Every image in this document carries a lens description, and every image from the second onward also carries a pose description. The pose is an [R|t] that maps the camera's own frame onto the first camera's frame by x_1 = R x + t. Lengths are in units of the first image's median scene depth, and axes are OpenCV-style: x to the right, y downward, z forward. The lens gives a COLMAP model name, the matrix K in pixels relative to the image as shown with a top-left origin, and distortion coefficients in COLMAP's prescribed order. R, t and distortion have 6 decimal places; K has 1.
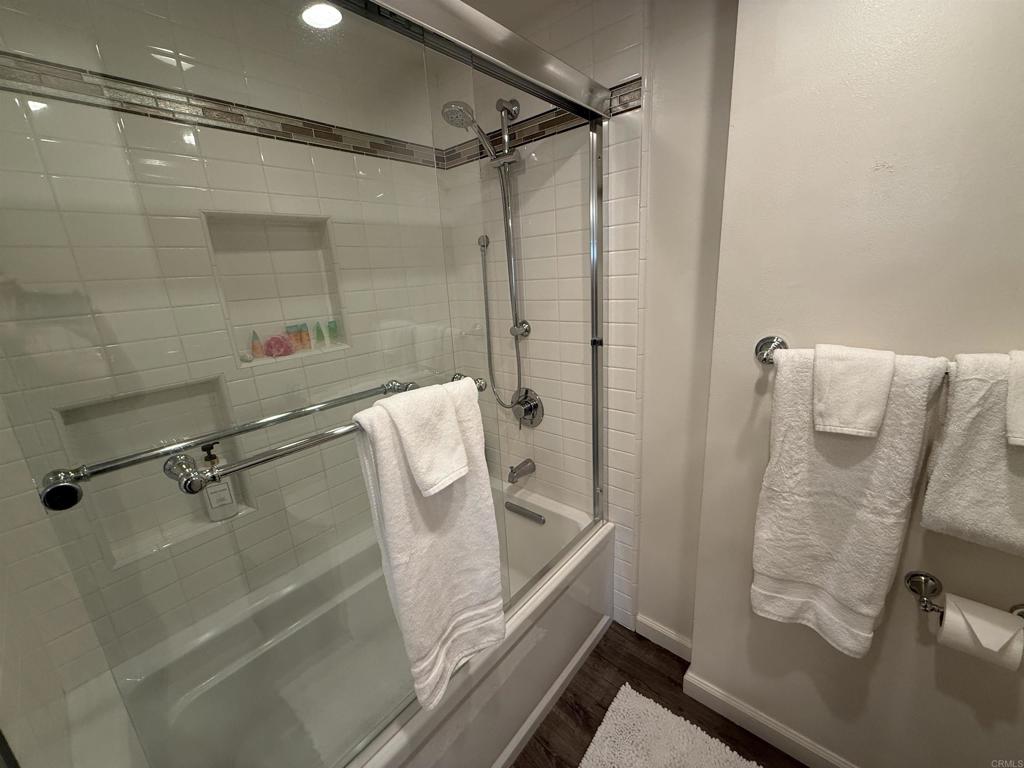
lens RADIAL K [[404.1, 0, 512.0], [0, 404.1, 384.0], [0, 0, 1]] dist [-0.006046, 0.000503]
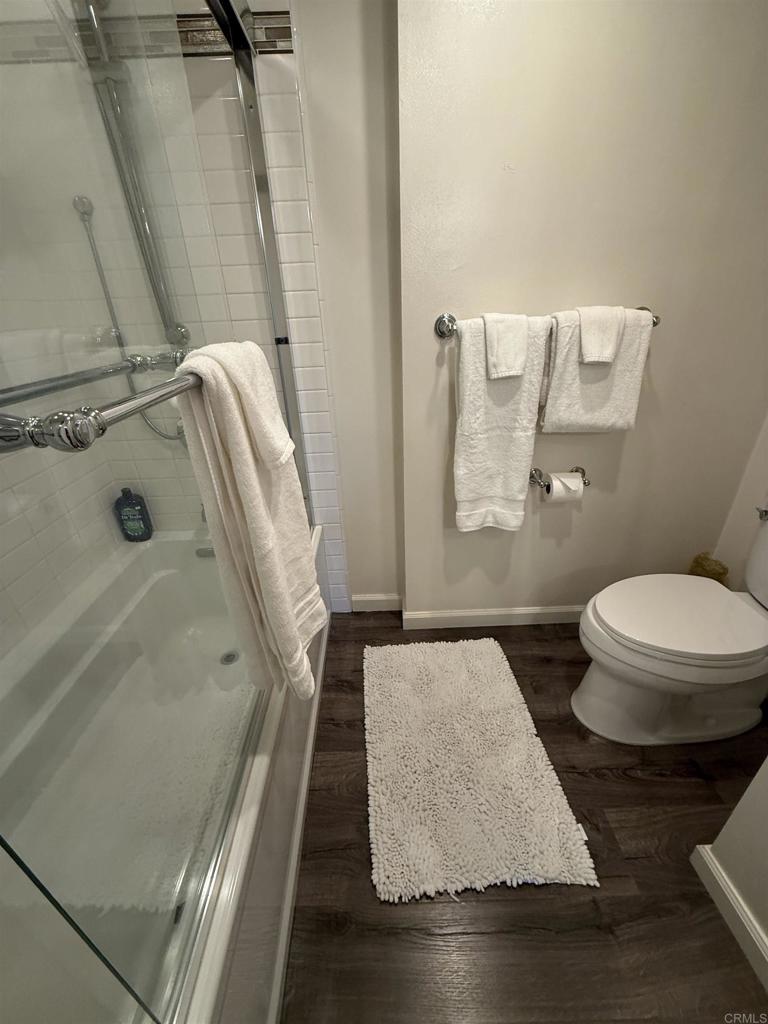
lens RADIAL K [[404.1, 0, 384.0], [0, 404.1, 512.0], [0, 0, 1]] dist [-0.006046, 0.000503]
pose [[0.740982, -0.276333, 0.612034, -0.329648], [0.168064, 0.958716, 0.229387, 0.115467], [-0.650154, -0.067111, 0.756832, 0.106789]]
